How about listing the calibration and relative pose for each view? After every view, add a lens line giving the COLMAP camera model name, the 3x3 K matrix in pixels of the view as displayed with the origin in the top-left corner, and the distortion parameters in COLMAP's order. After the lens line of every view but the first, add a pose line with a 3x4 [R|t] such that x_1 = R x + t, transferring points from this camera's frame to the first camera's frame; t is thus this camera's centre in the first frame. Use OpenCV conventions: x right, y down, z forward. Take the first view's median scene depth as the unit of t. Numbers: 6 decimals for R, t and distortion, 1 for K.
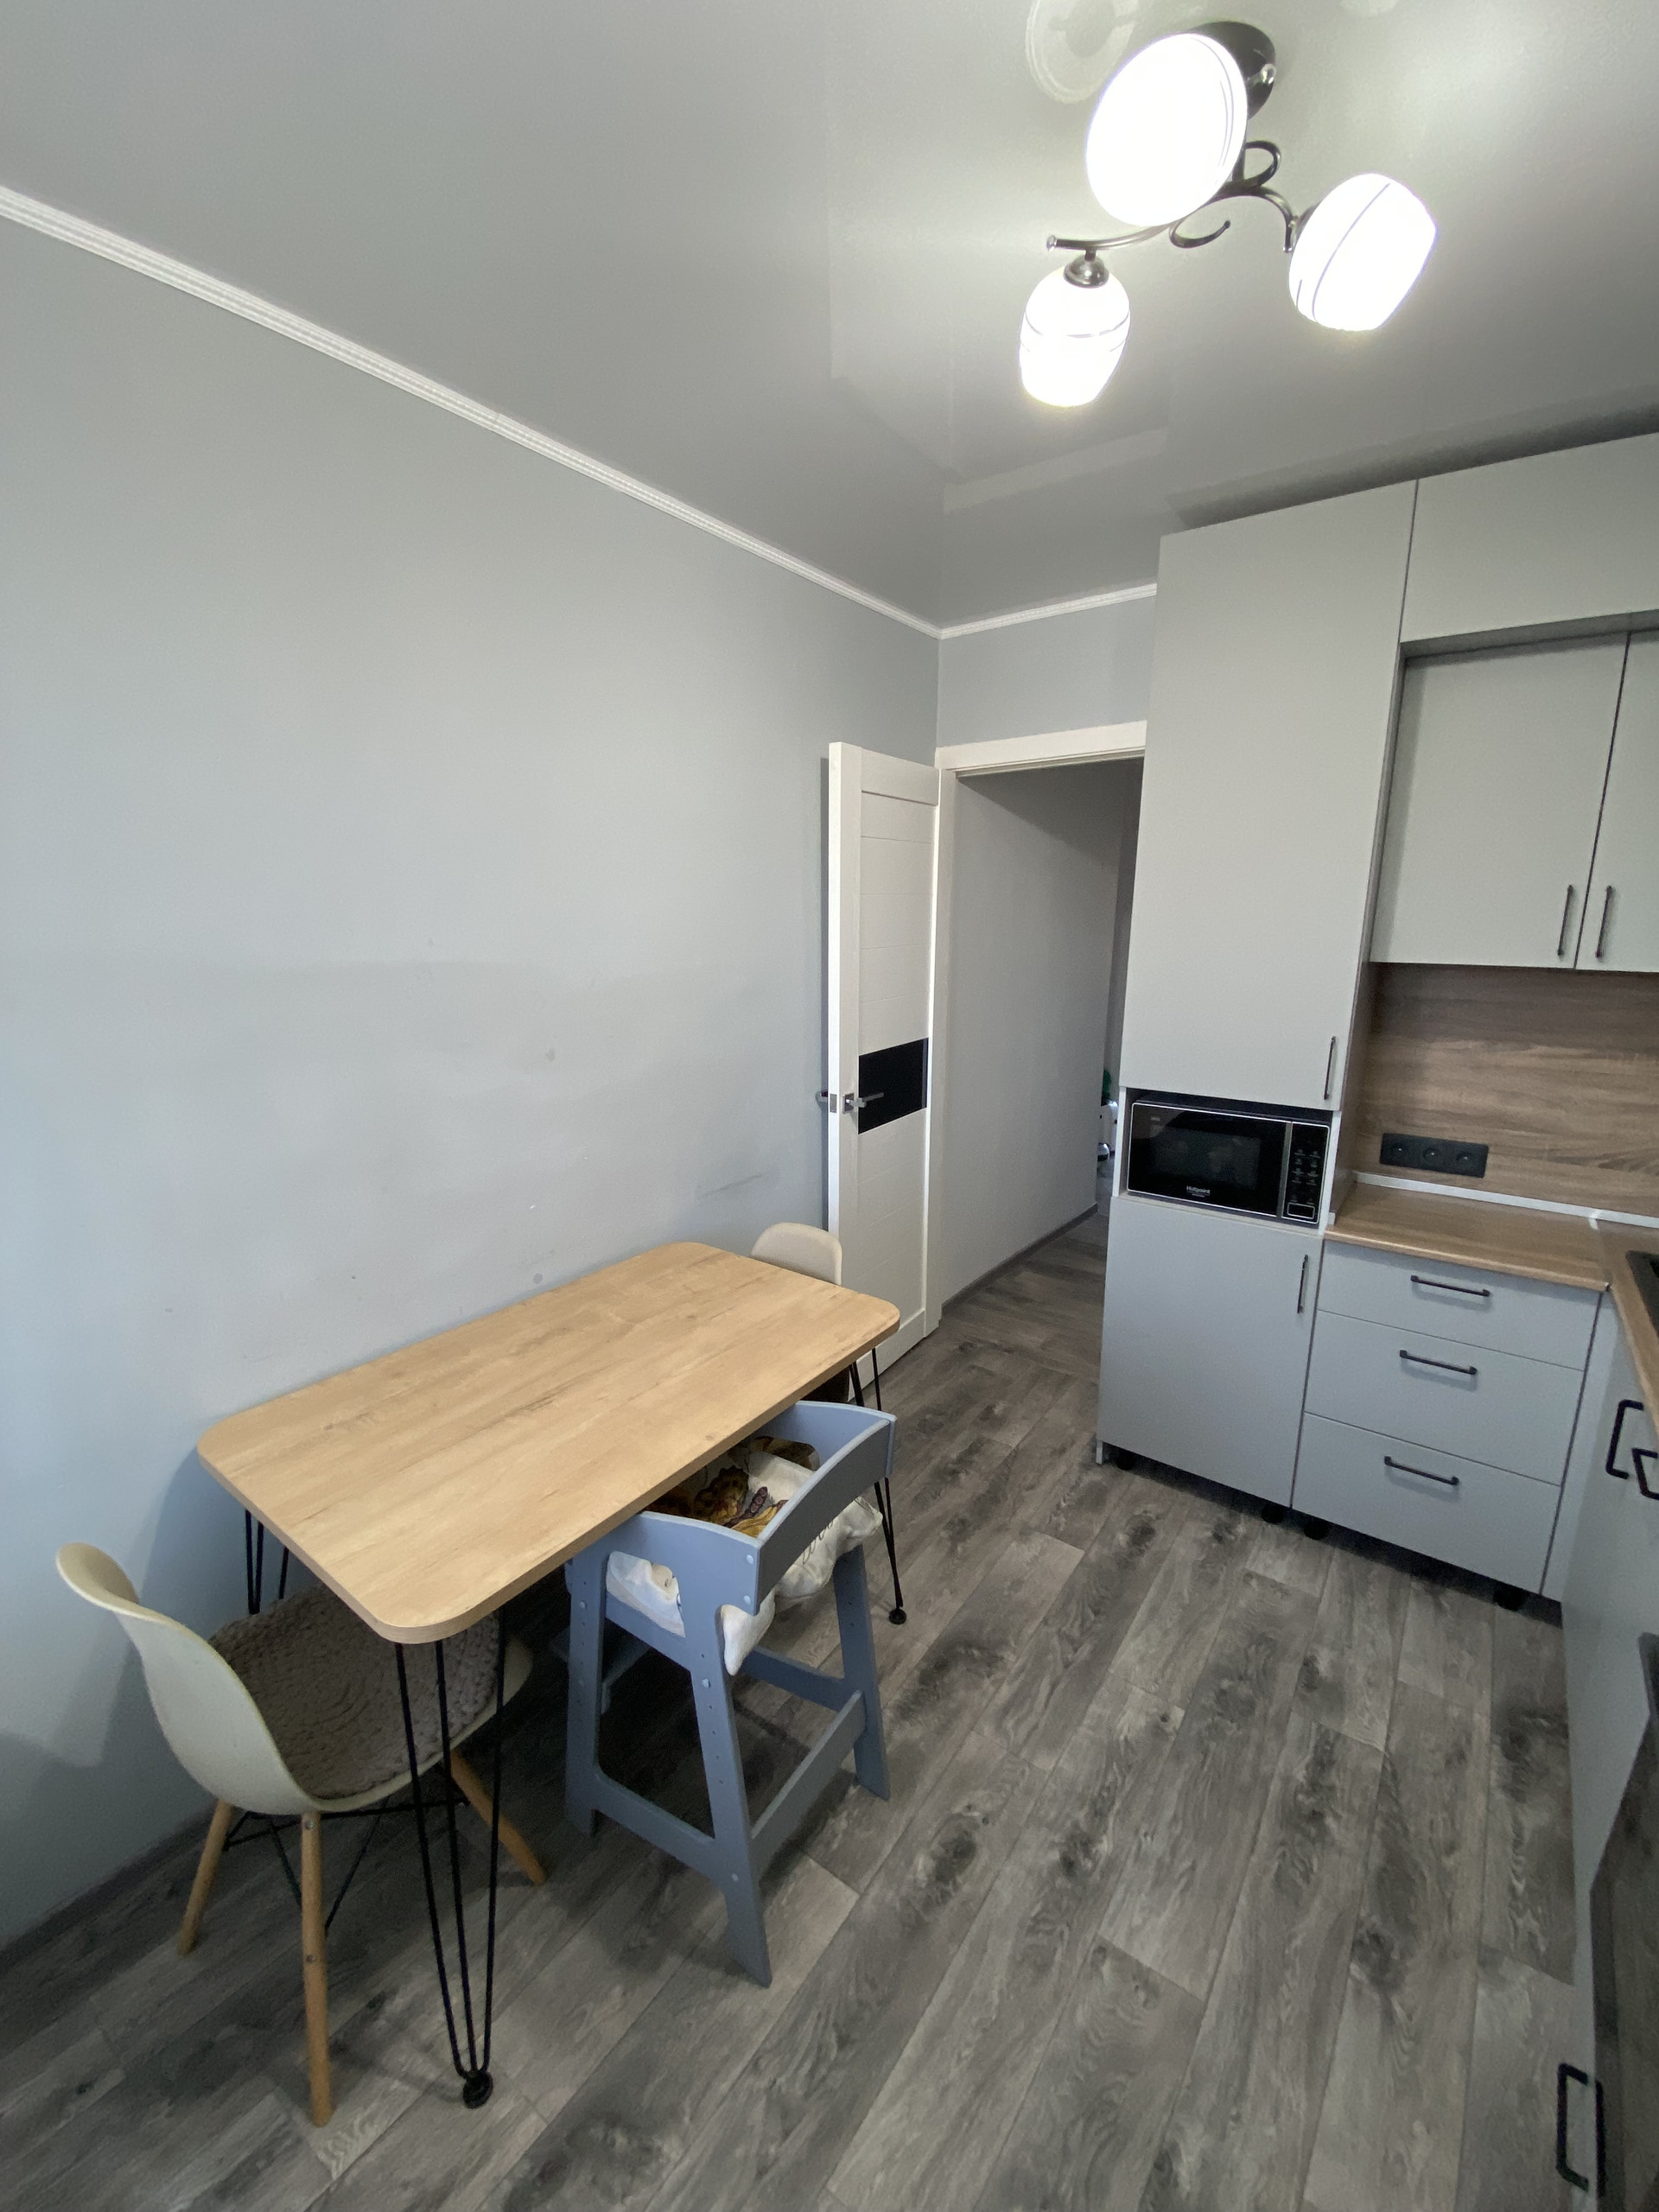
lens RADIAL K [[895.8, 0, 818.0], [0, 895.8, 1104.6], [0, 0, 1]] dist [0.000336, -0.012723]
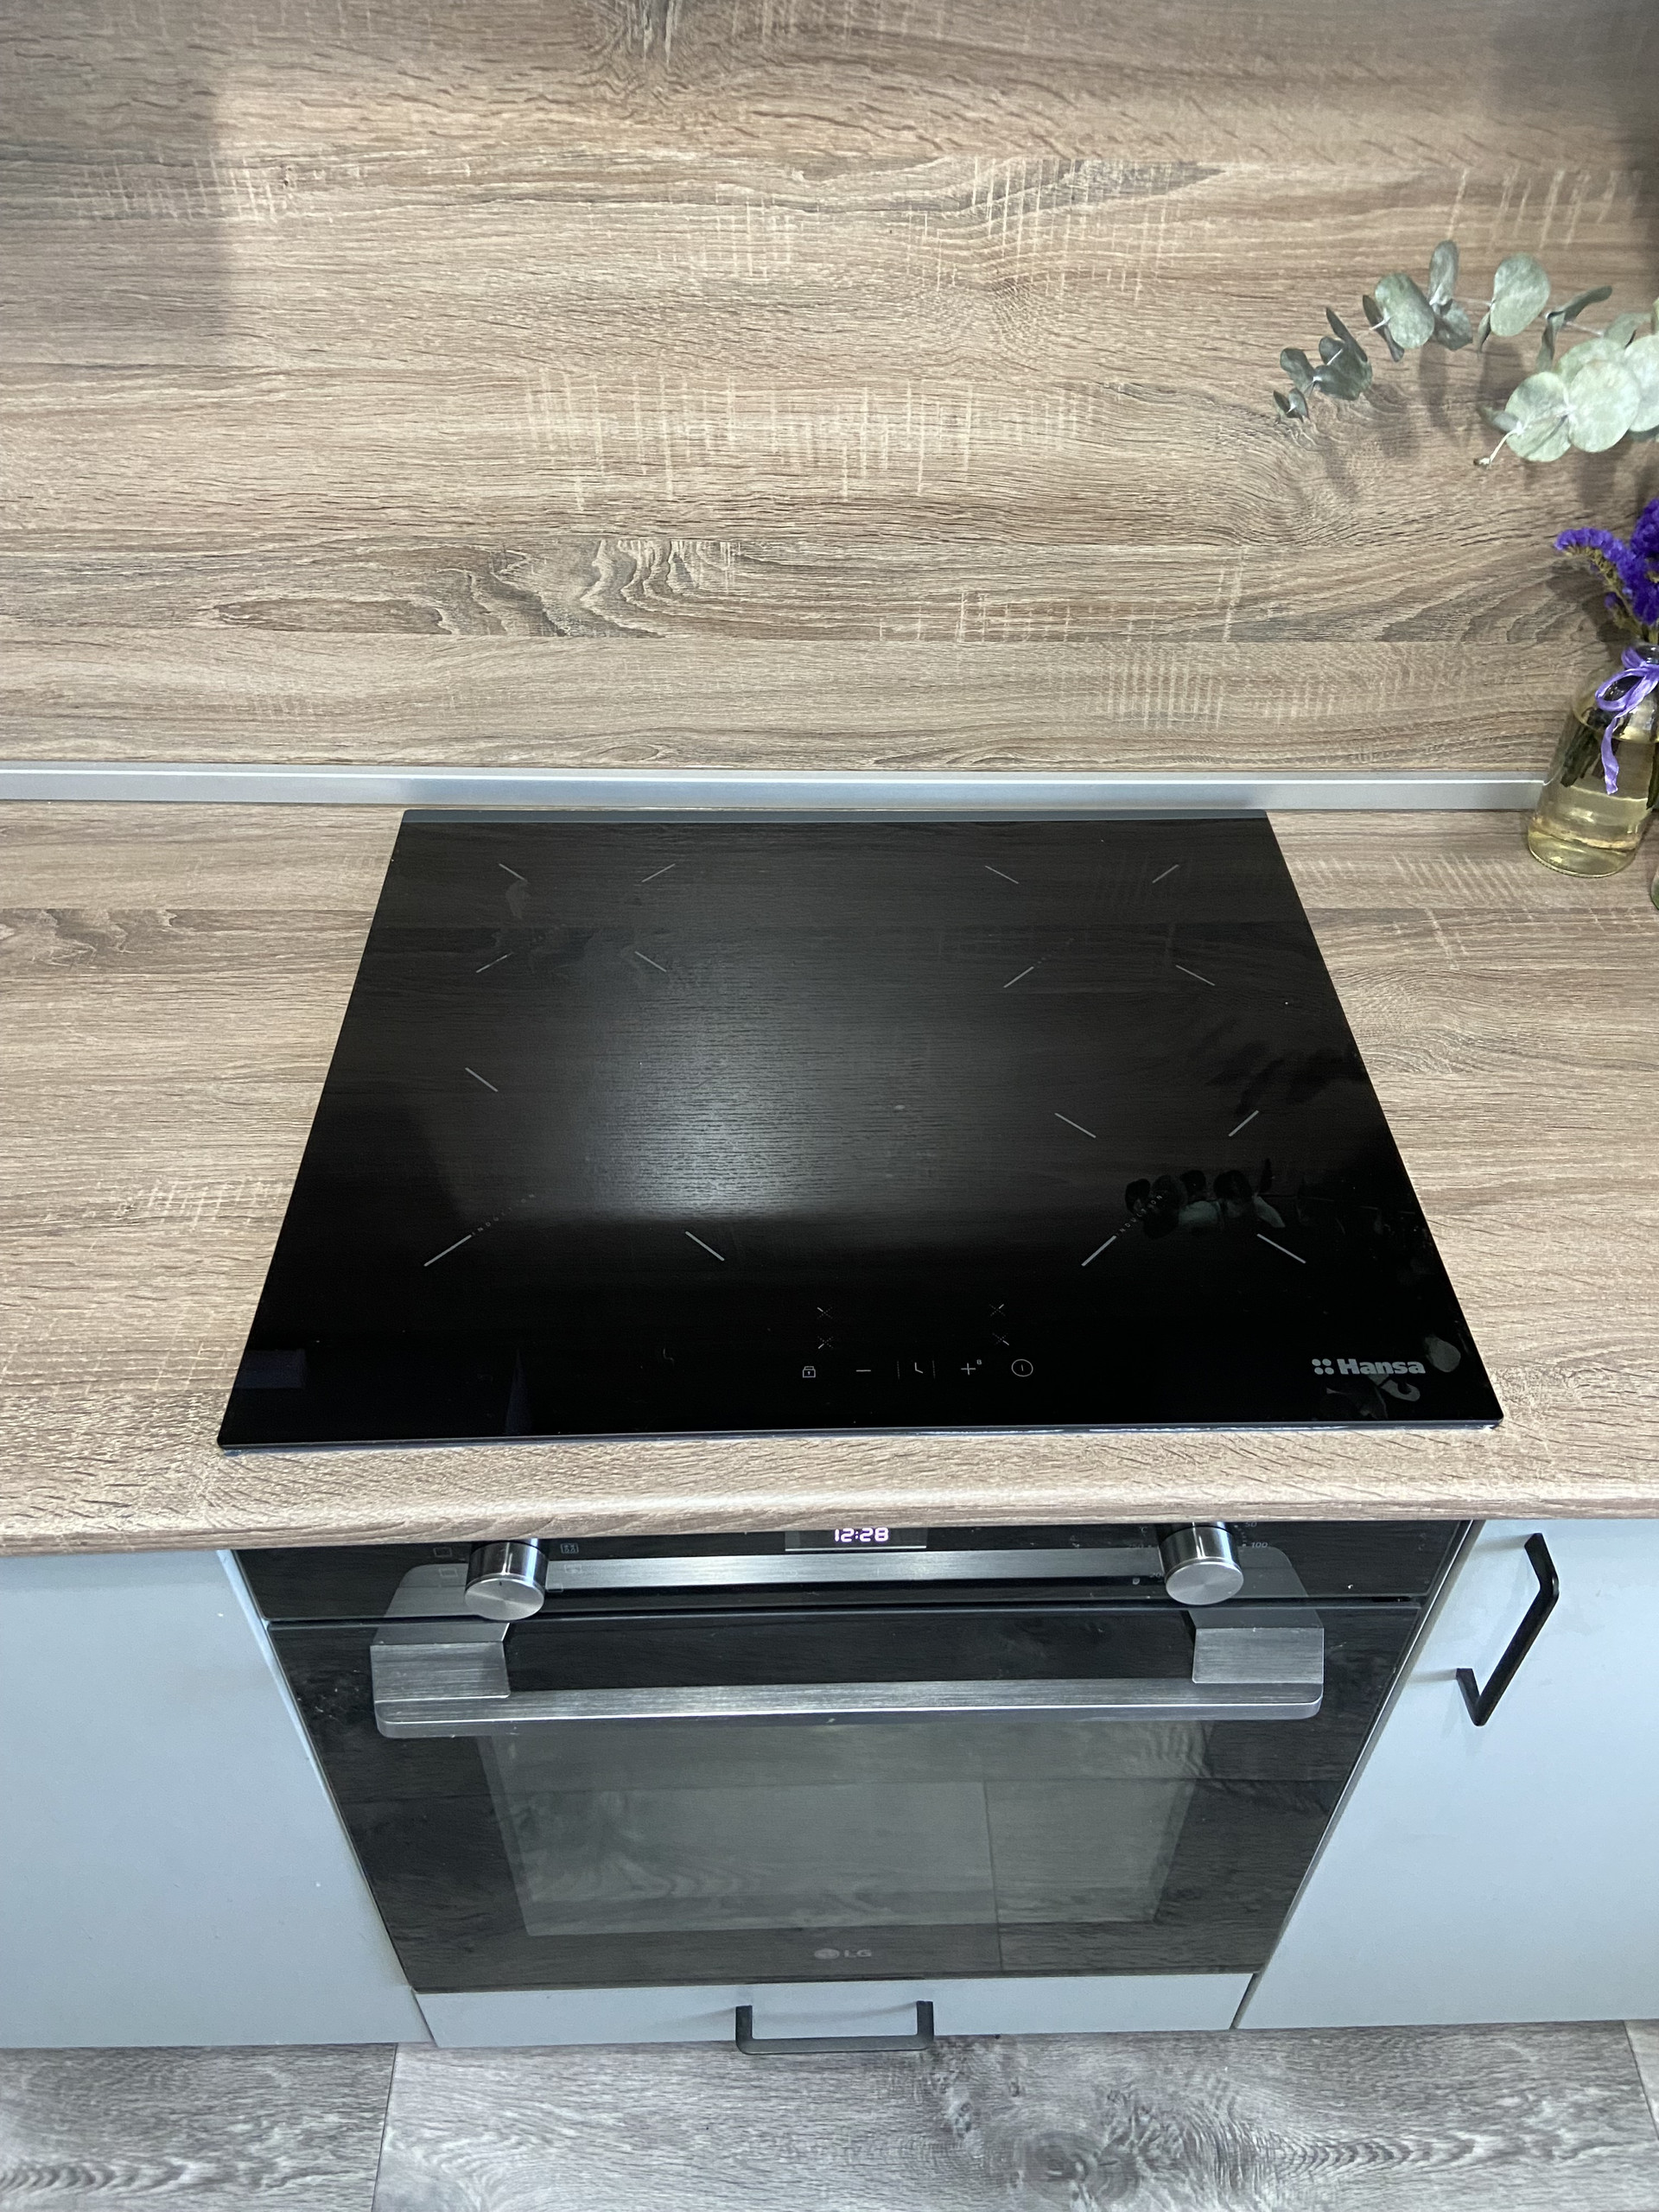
lens RADIAL K [[1653.3, 0, 850.2], [0, 1653.3, 1108.0], [0, 0, 1]] dist [0.119505, -0.153466]
pose [[-0.618507, -0.558000, 0.553250, 0.339061], [0.143141, 0.612288, 0.777570, -0.085783], [-0.772632, 0.560124, -0.298831, 0.569379]]
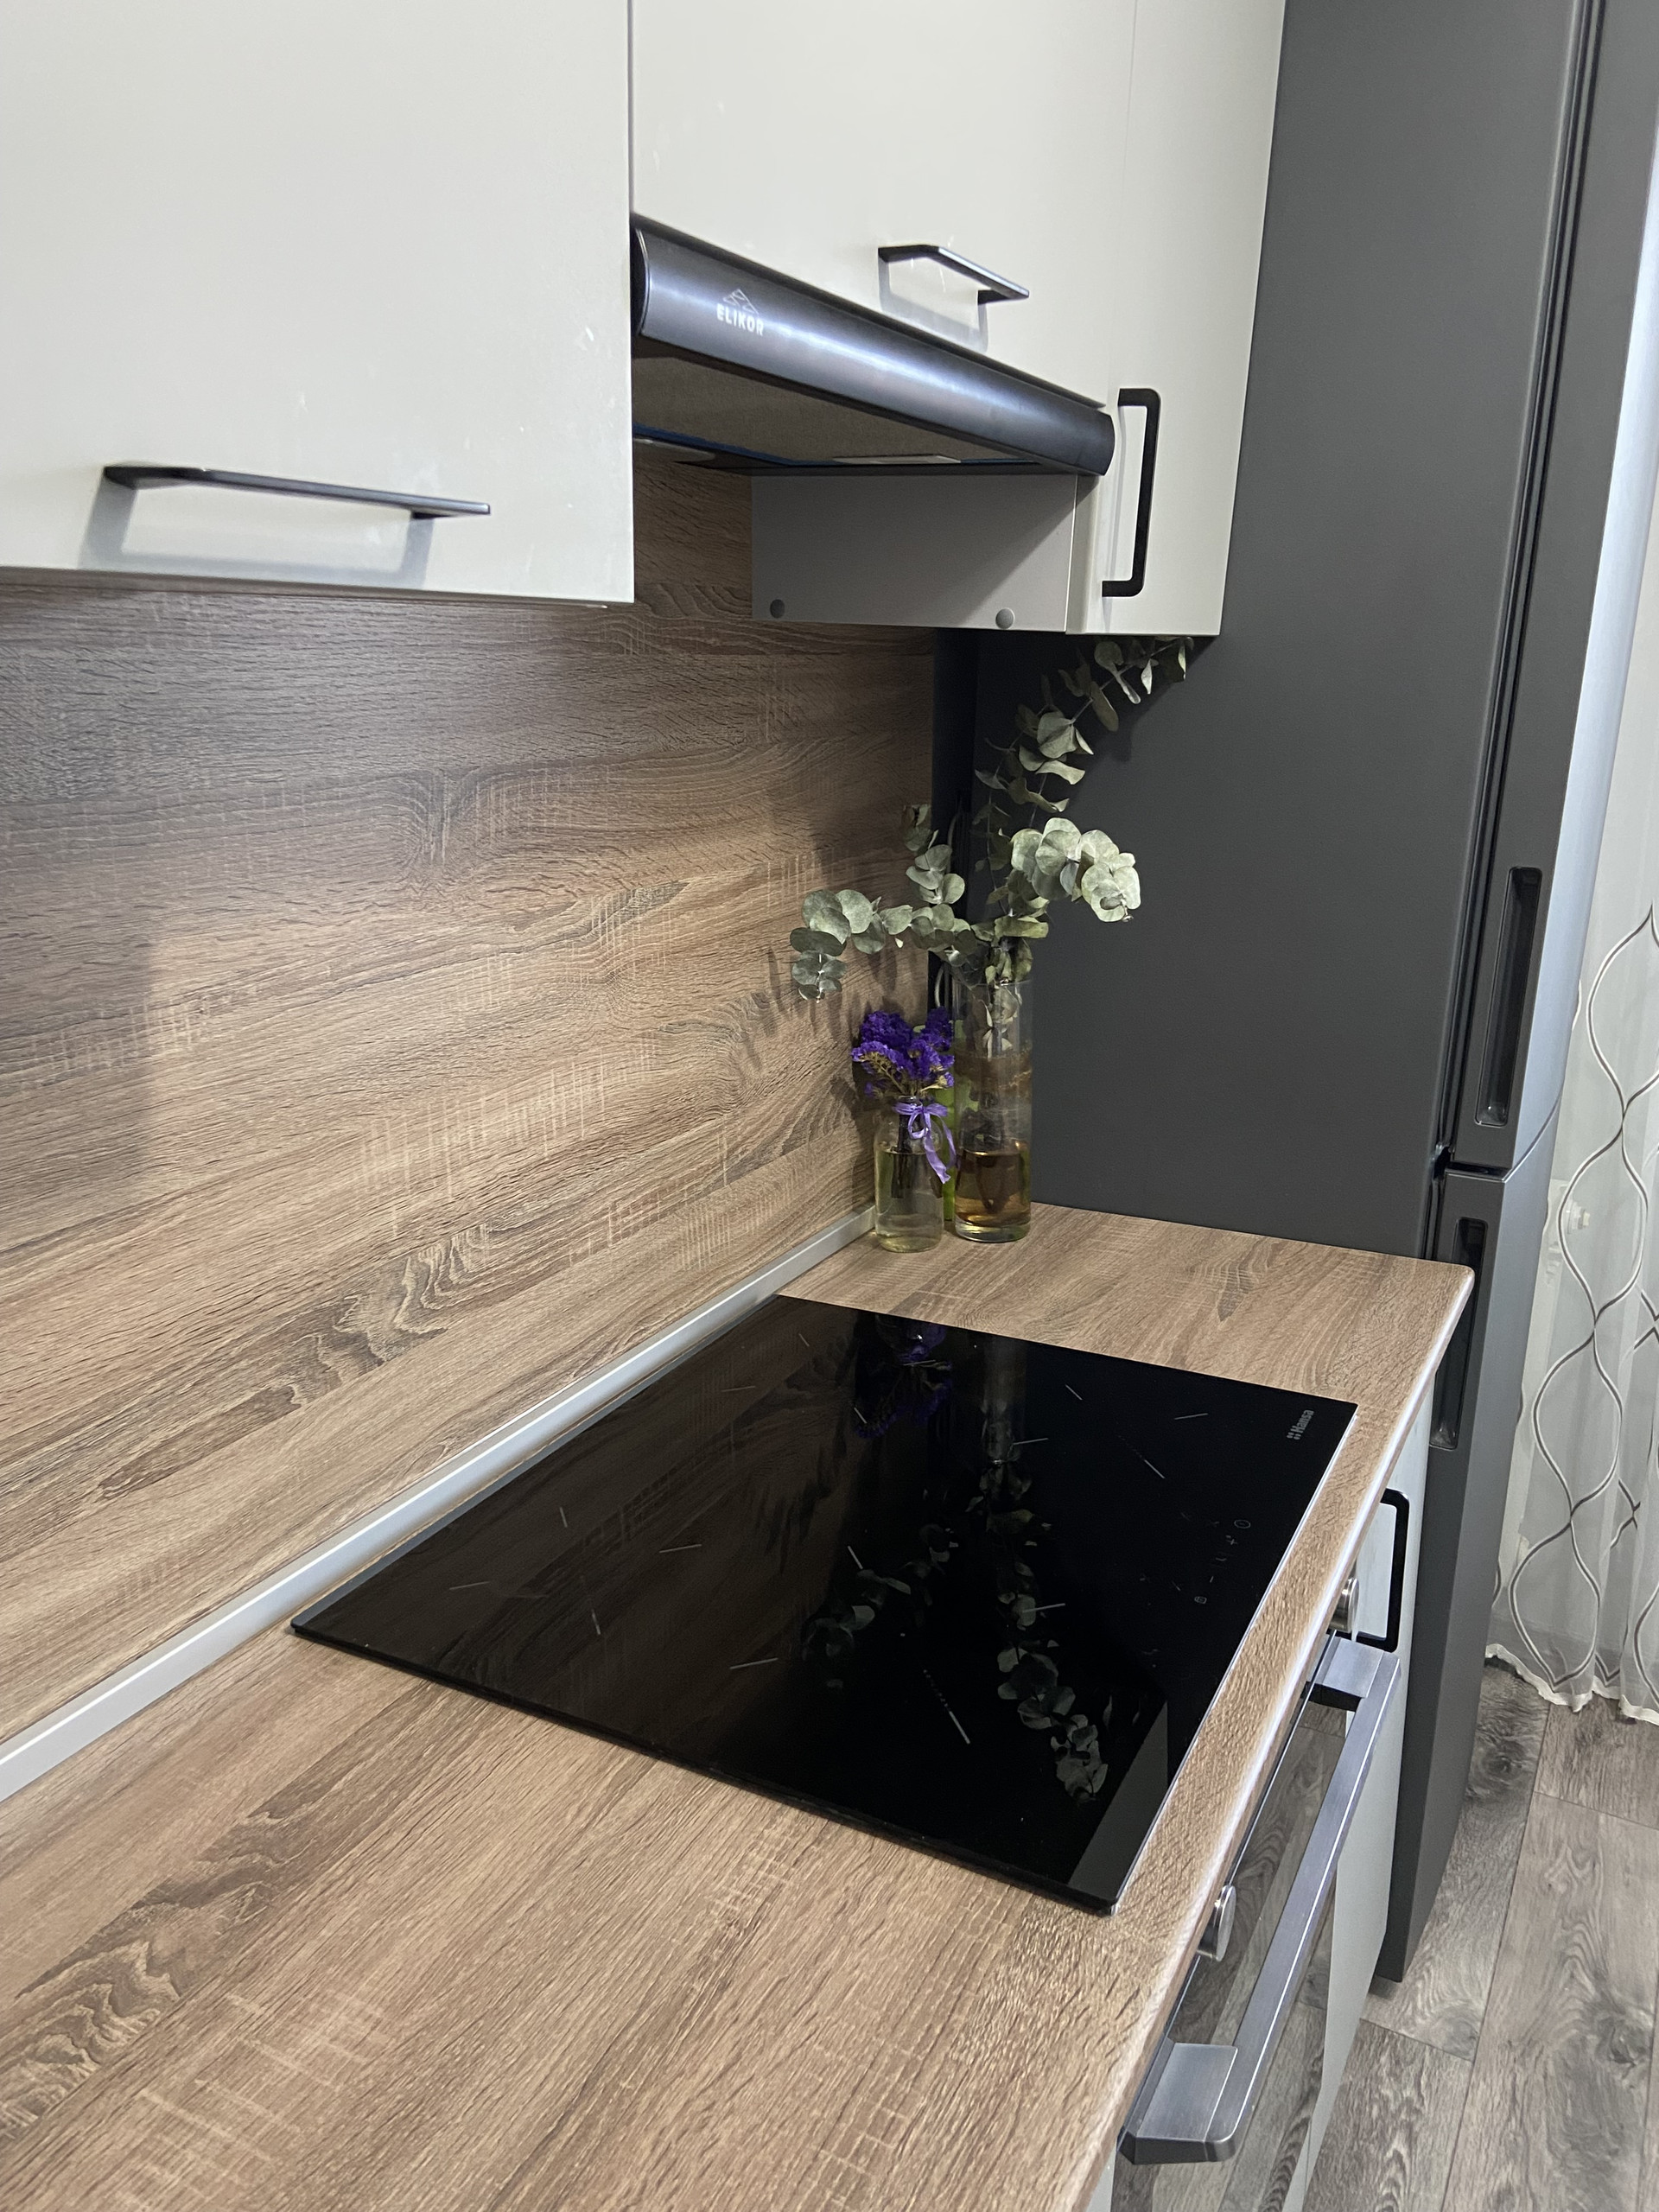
lens RADIAL K [[1653.3, 0, 850.2], [0, 1653.3, 1108.0], [0, 0, 1]] dist [0.119505, -0.153466]
pose [[-0.987656, 0.028840, -0.153963, 0.769342], [-0.047261, 0.882235, 0.468432, -0.114482], [0.149342, 0.469926, -0.869981, 0.899466]]
